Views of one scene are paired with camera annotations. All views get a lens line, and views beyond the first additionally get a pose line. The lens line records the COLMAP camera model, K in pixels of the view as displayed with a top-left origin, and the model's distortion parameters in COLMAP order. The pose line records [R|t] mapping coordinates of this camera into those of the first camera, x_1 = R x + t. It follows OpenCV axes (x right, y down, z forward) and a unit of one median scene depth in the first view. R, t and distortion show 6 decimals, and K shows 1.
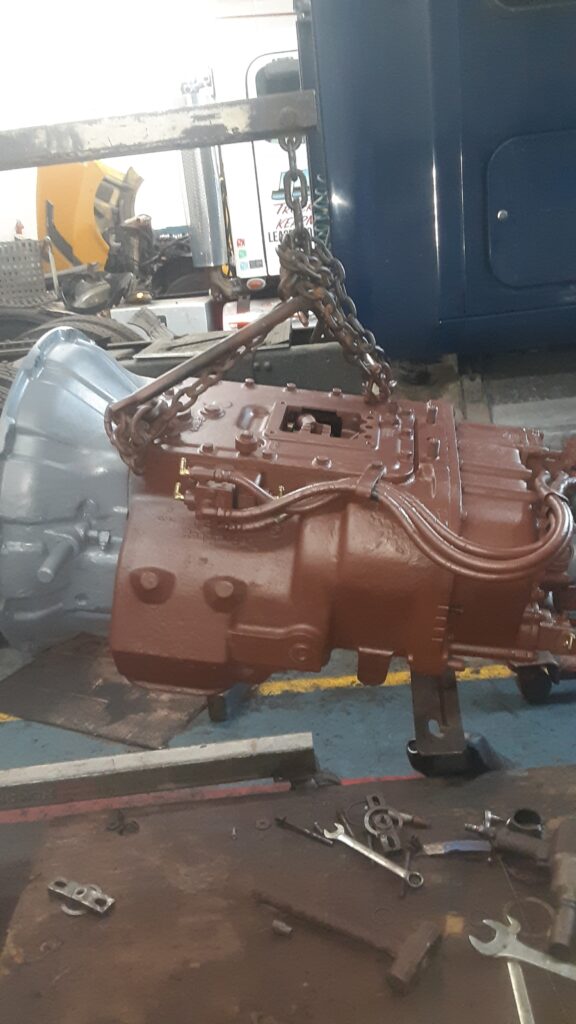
lens RADIAL K [[821.6, 0, 288.0], [0, 821.6, 512.0], [0, 0, 1]] dist [0.116475, -0.194246]
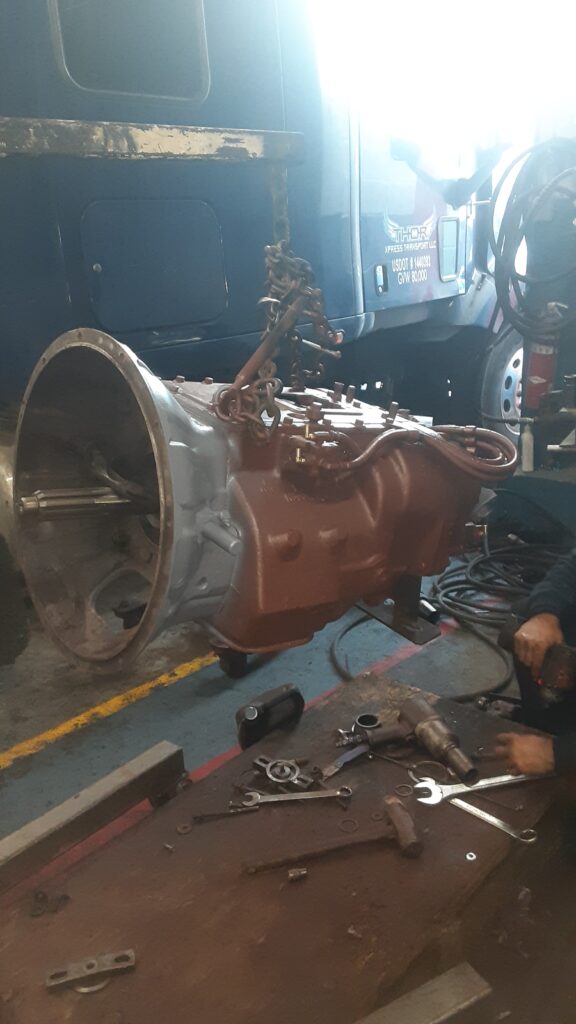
lens RADIAL K [[821.6, 0, 288.0], [0, 821.6, 512.0], [0, 0, 1]] dist [0.116475, -0.194246]
pose [[0.687644, -0.161365, 0.707889, -0.656470], [0.230442, 0.973084, -0.002034, 0.034350], [-0.688508, 0.164526, 0.706320, 0.147545]]
